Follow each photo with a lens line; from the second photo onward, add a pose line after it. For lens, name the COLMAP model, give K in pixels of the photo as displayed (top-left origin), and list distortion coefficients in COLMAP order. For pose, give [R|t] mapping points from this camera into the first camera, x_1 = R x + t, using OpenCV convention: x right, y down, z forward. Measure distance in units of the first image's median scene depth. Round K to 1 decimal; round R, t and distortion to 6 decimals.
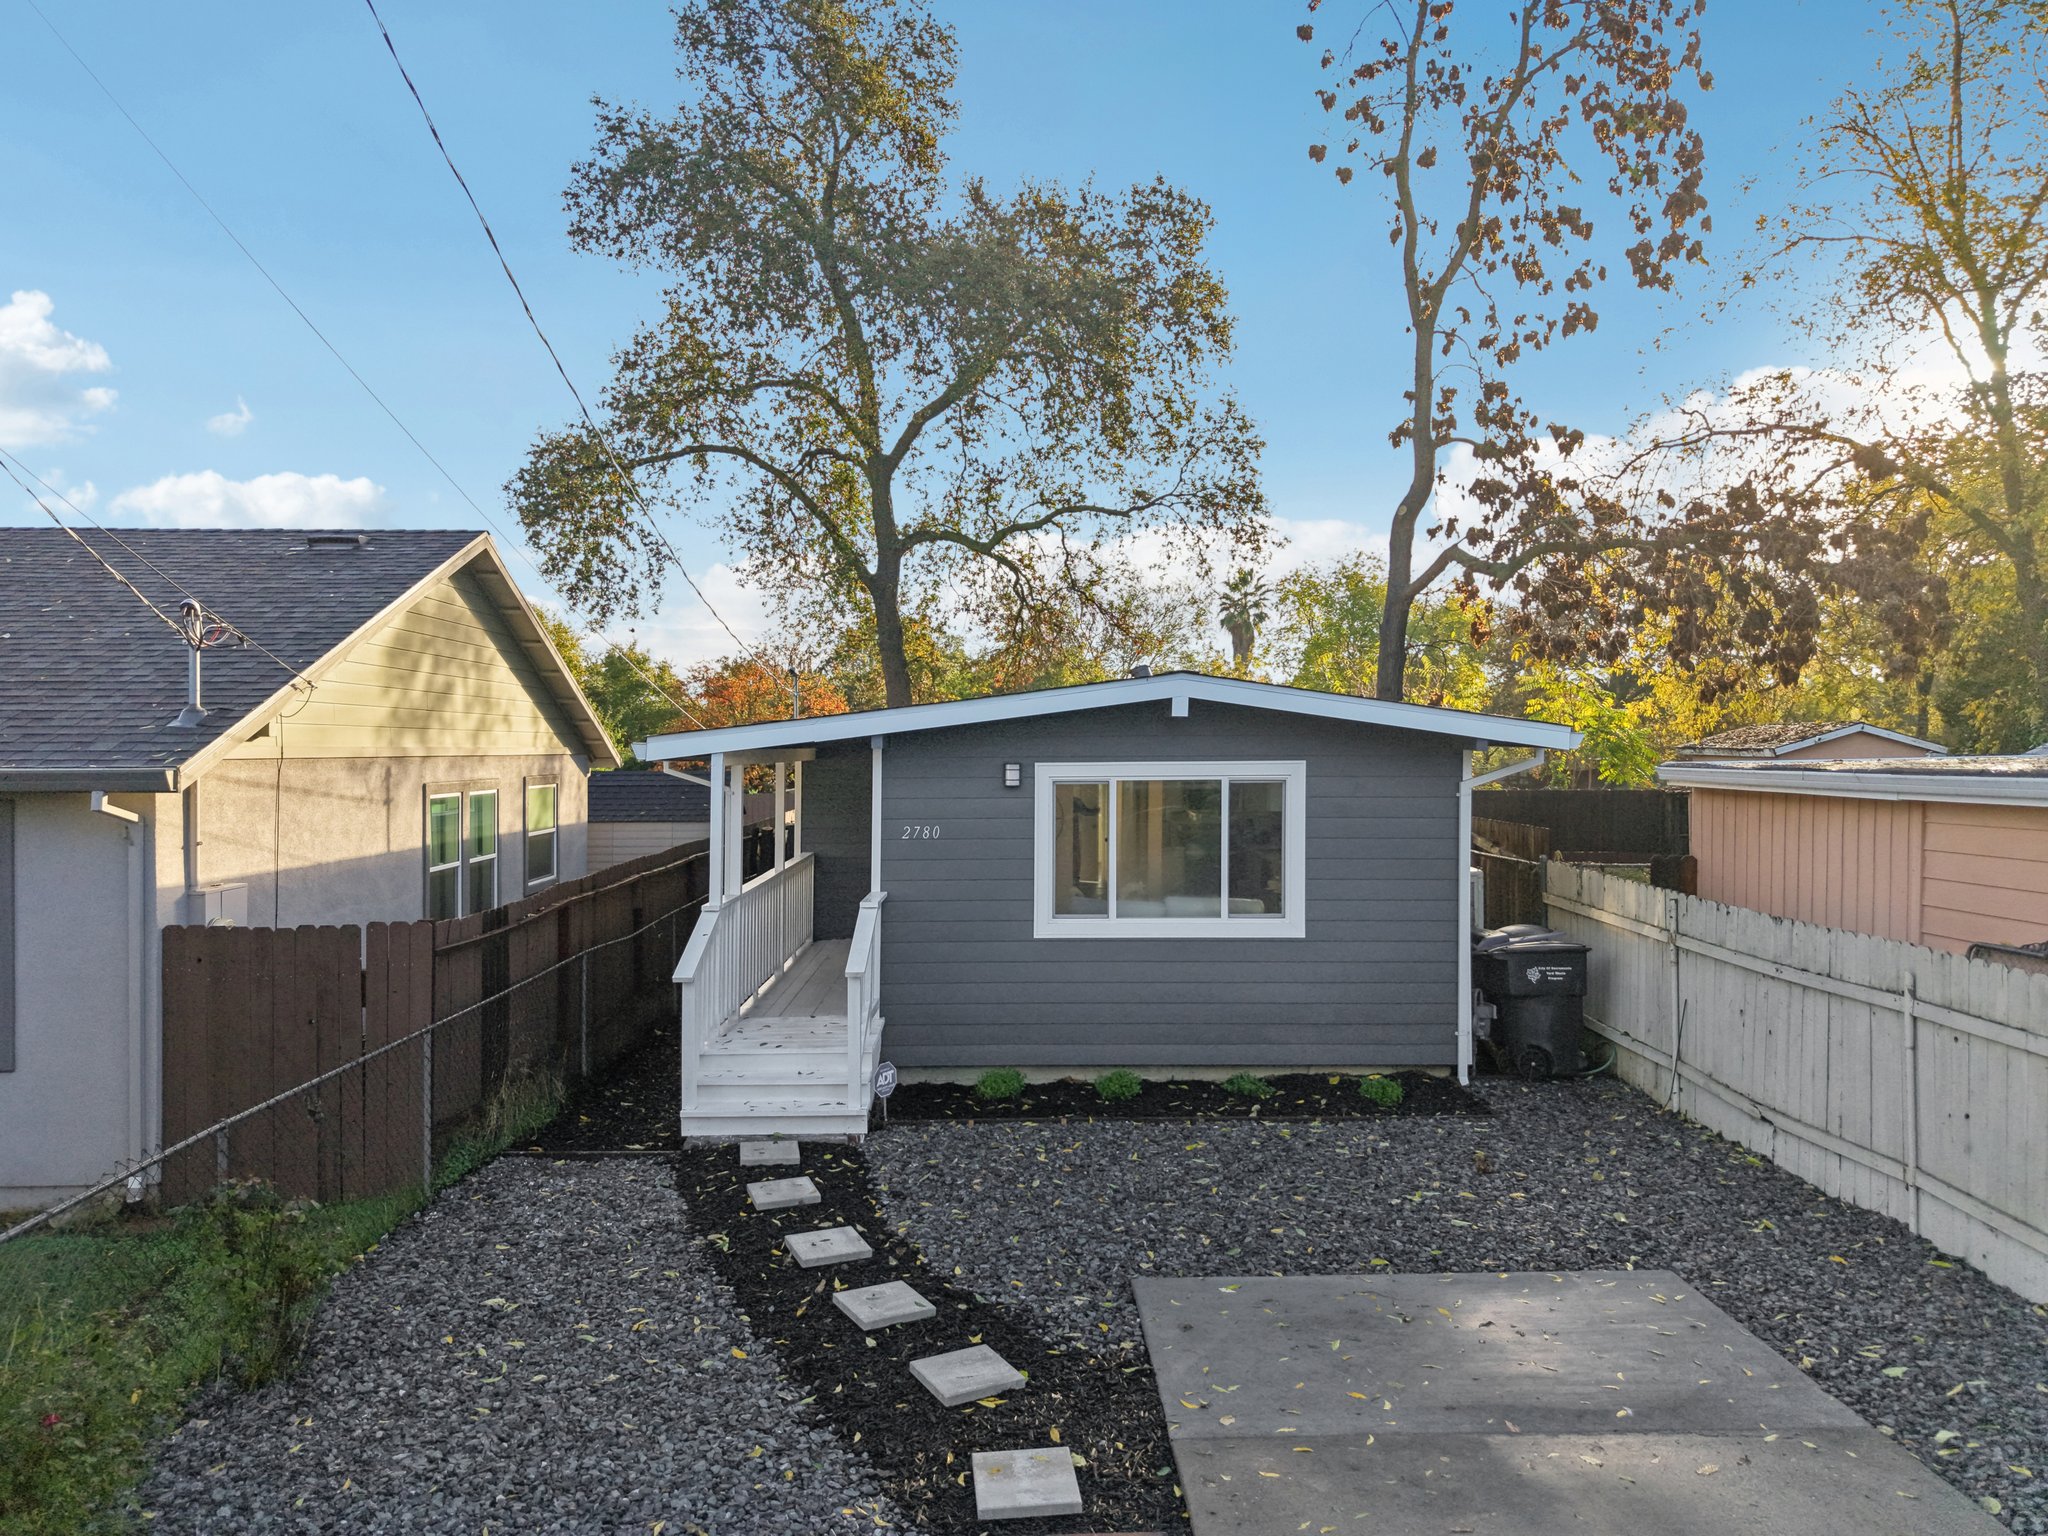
lens RADIAL K [[1407.7, 0, 1058.0], [0, 1407.7, 759.8], [0, 0, 1]] dist [-0.003729, 0.006955]
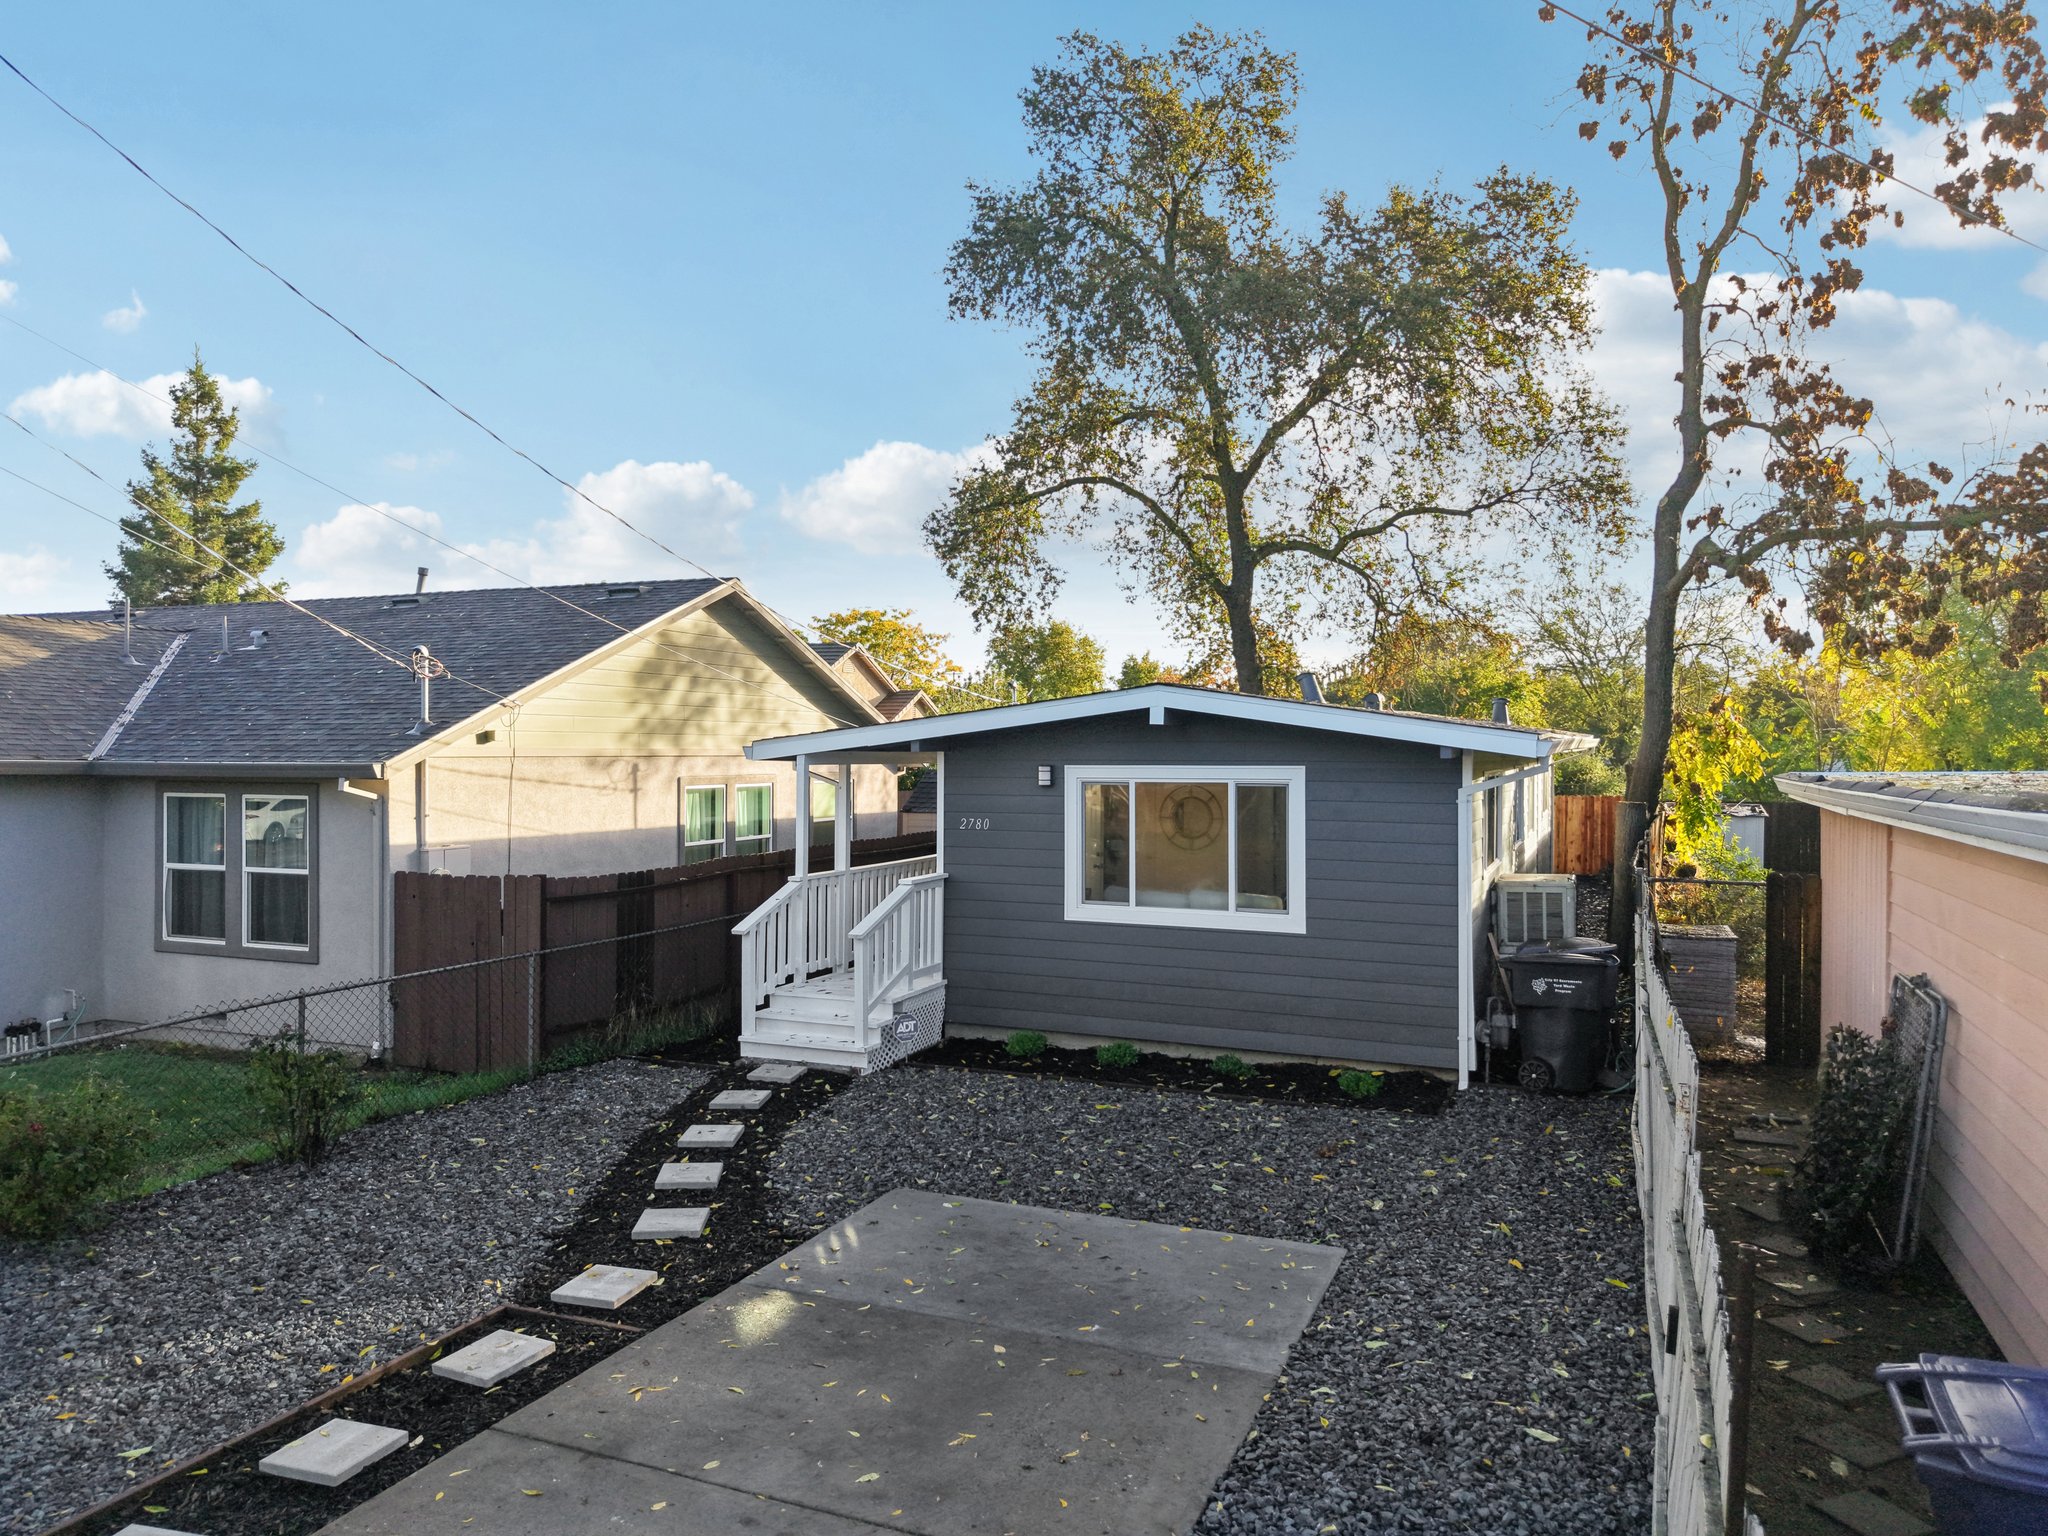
lens RADIAL K [[1407.7, 0, 1058.0], [0, 1407.7, 759.8], [0, 0, 1]] dist [-0.003729, 0.006955]
pose [[0.913657, 0.008008, -0.406407, 0.398306], [-0.008364, 0.999965, 0.000900, -0.002947], [0.406400, 0.002577, 0.913692, -0.034607]]
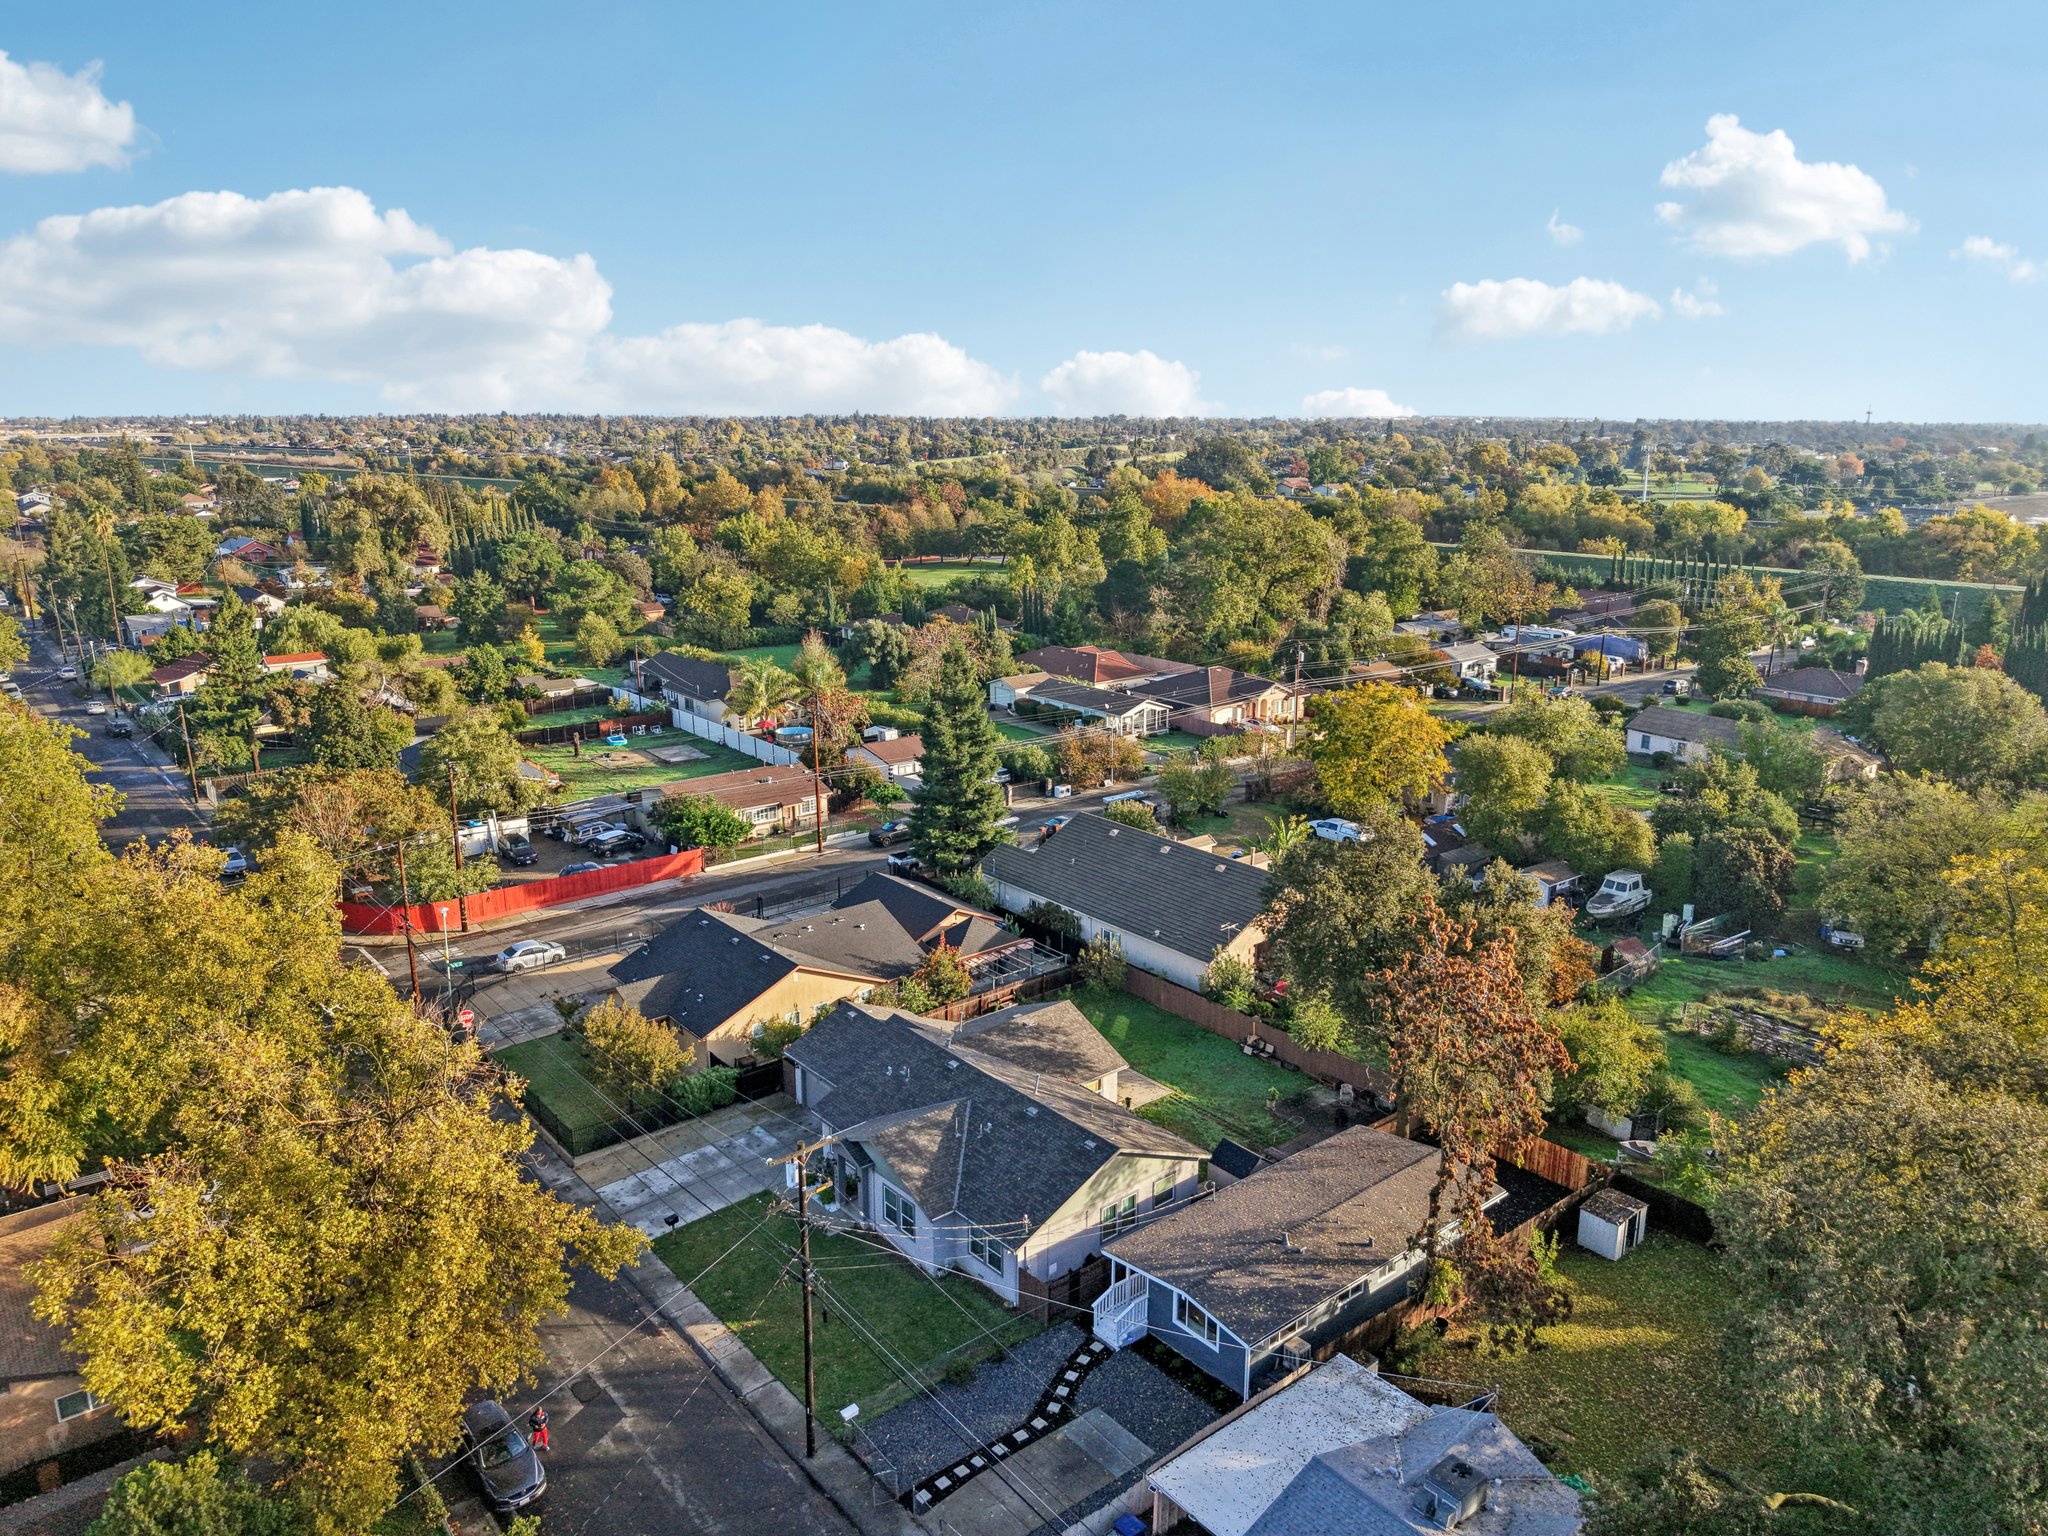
lens RADIAL K [[1407.7, 0, 1058.0], [0, 1407.7, 759.8], [0, 0, 1]] dist [-0.003729, 0.006955]
pose [[0.631254, 0.187182, -0.752650, 2.860421], [-0.016889, 0.973527, 0.227948, -2.755120], [0.775392, -0.131182, 0.617704, -1.876010]]
